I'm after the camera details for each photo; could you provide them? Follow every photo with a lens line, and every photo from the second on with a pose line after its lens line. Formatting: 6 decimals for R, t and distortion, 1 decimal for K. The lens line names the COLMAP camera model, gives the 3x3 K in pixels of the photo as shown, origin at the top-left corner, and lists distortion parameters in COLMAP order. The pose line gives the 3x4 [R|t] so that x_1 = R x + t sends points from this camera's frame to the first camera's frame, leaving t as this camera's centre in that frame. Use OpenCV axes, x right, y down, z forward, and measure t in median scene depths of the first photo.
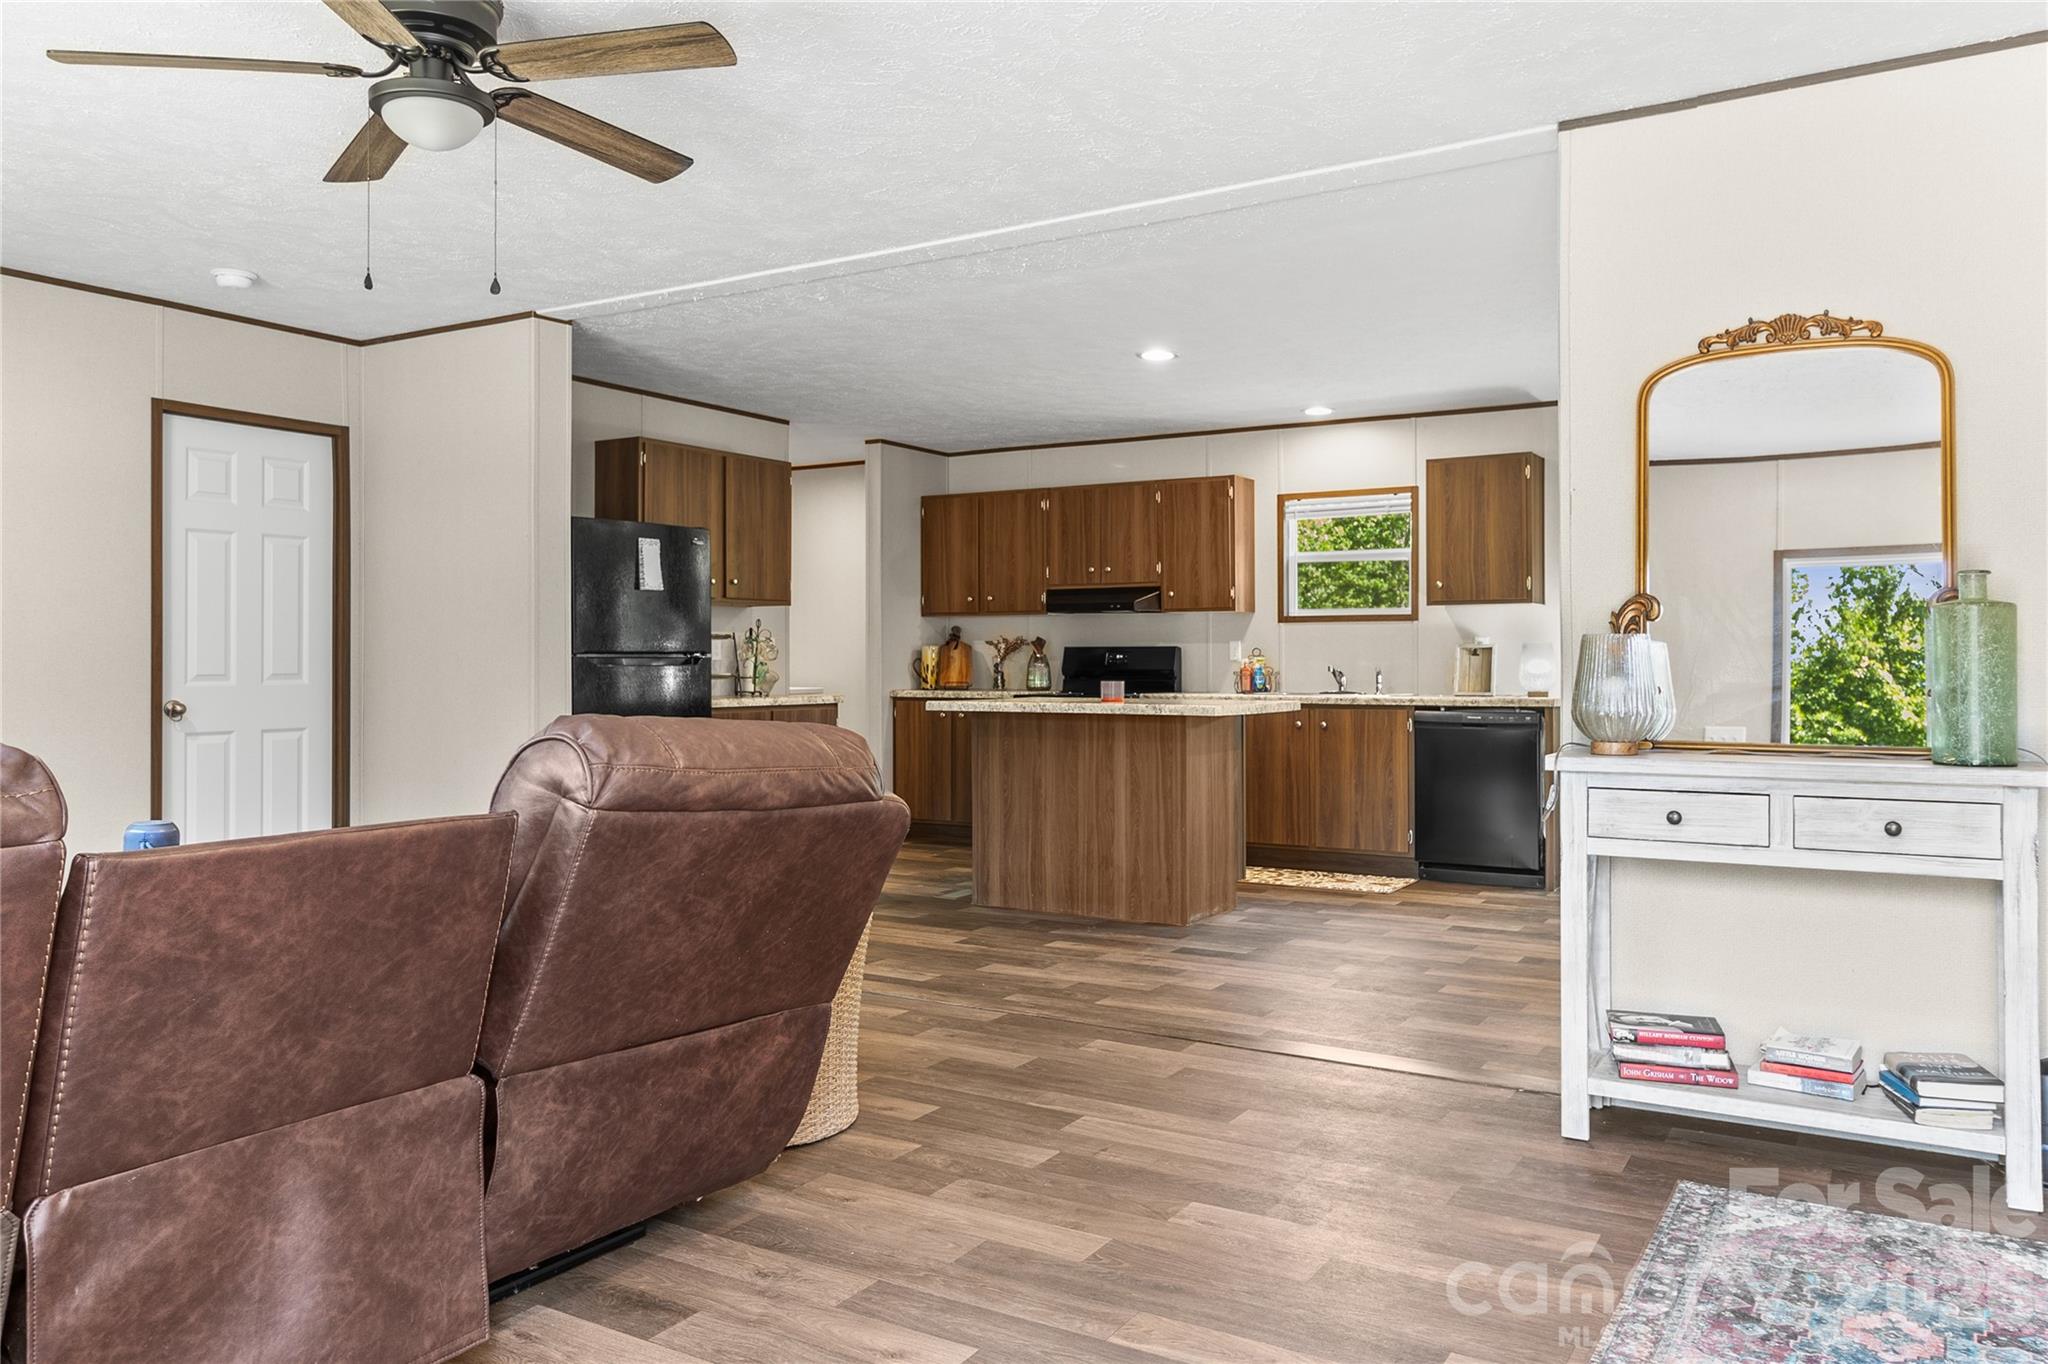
lens RADIAL K [[1440.8, 0, 1030.8], [0, 1440.8, 666.0], [0, 0, 1]] dist [0.006186, 0.001077]
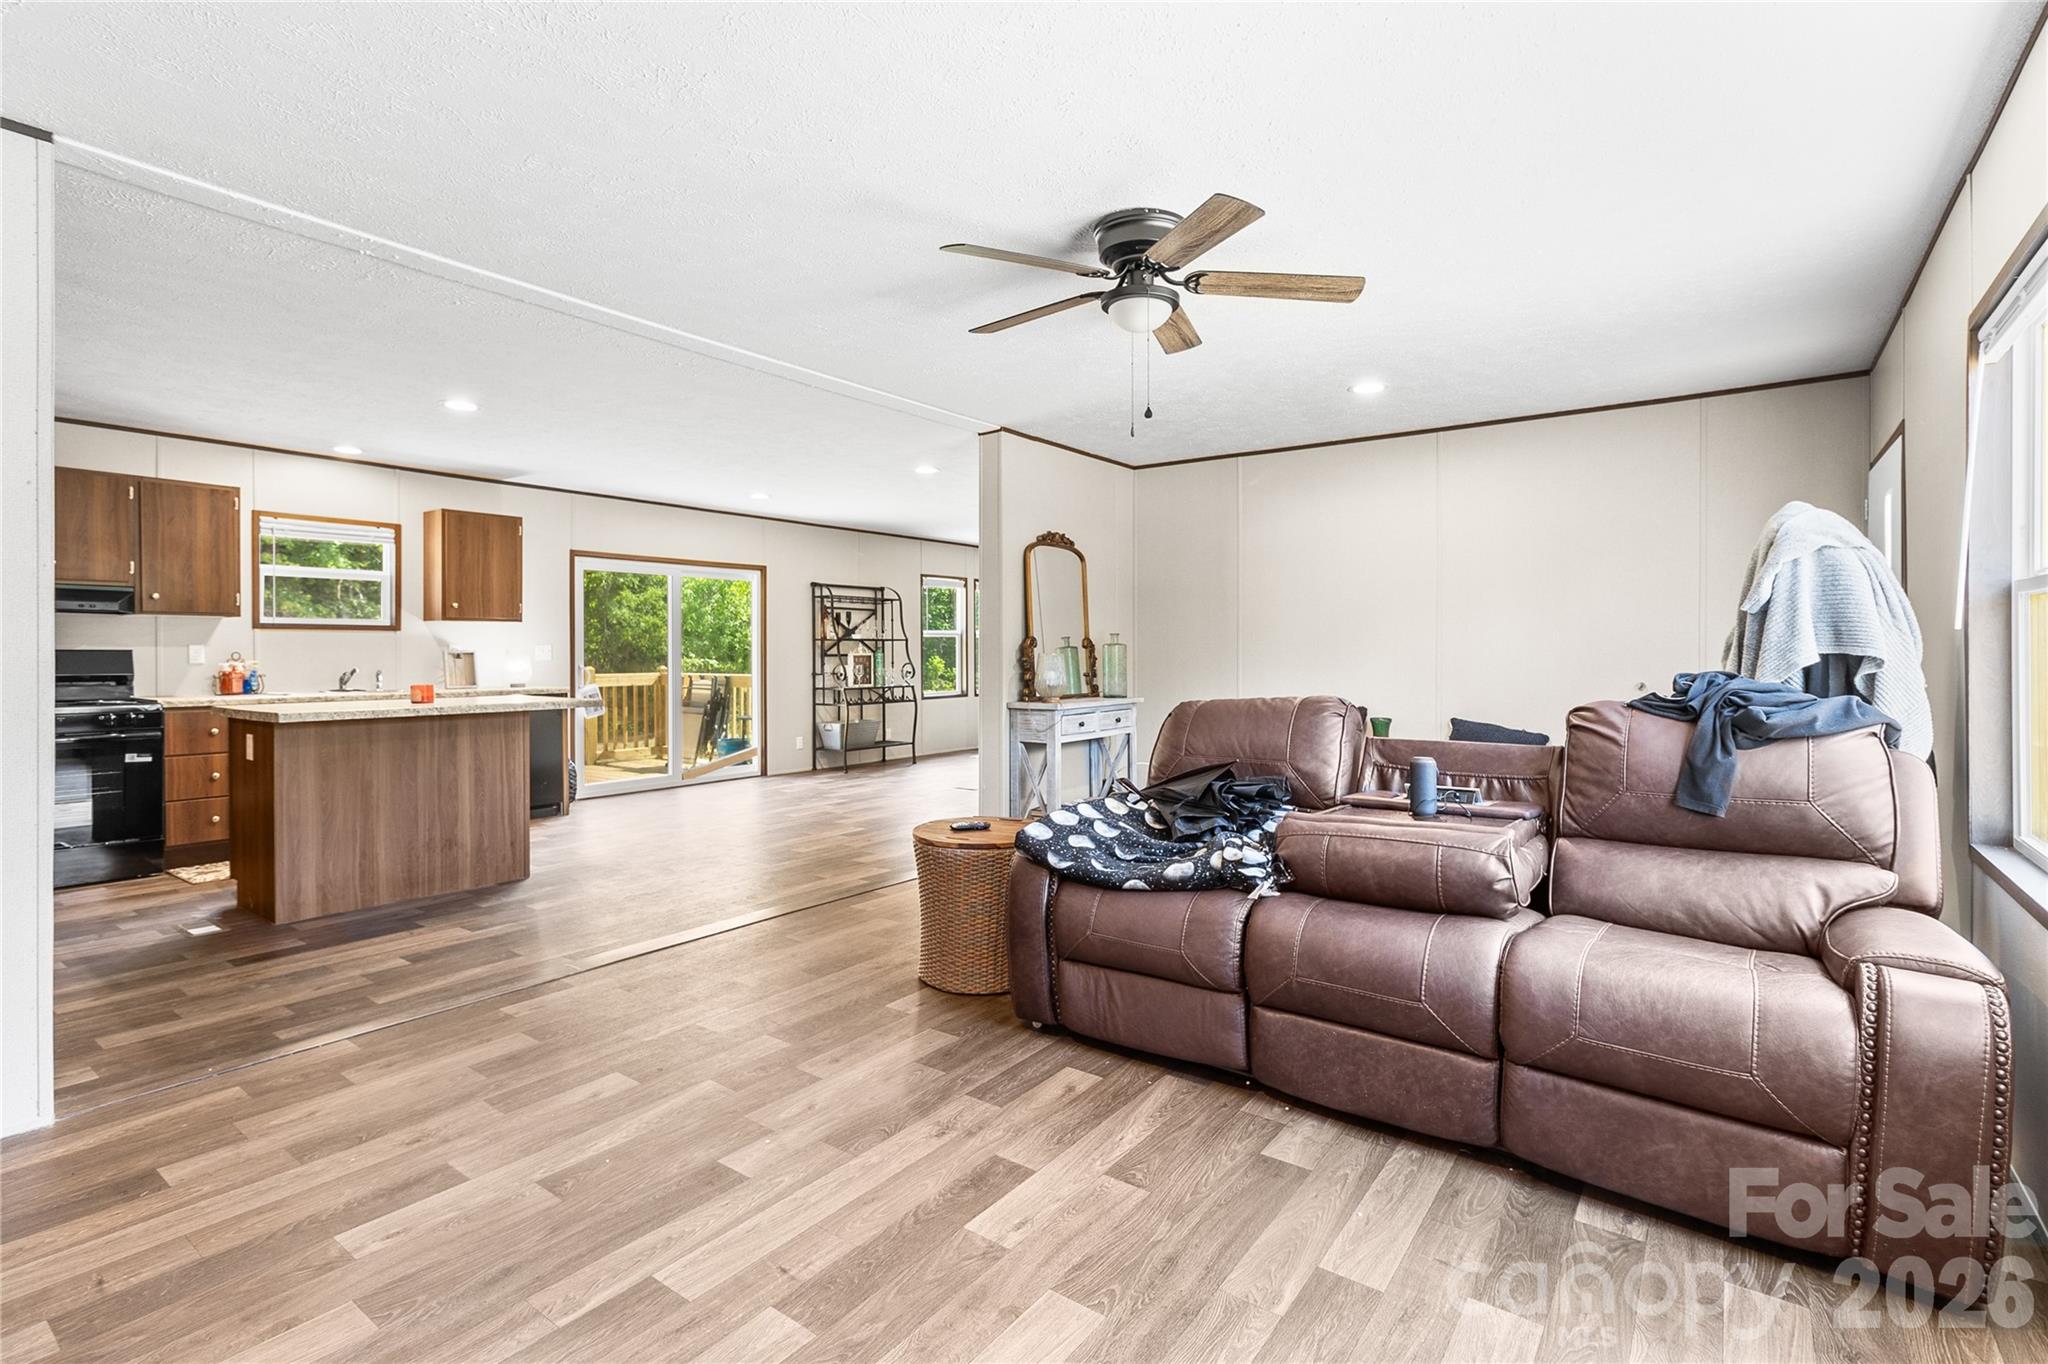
lens RADIAL K [[949.7, 0, 1022.5], [0, 949.7, 662.4], [0, 0, 1]] dist [-0.001414, -0.000270]
pose [[0.091080, -0.009446, 0.995799, -0.634008], [0.003582, 0.999952, 0.009157, -0.011786], [-0.995837, 0.002733, 0.091109, 0.468044]]
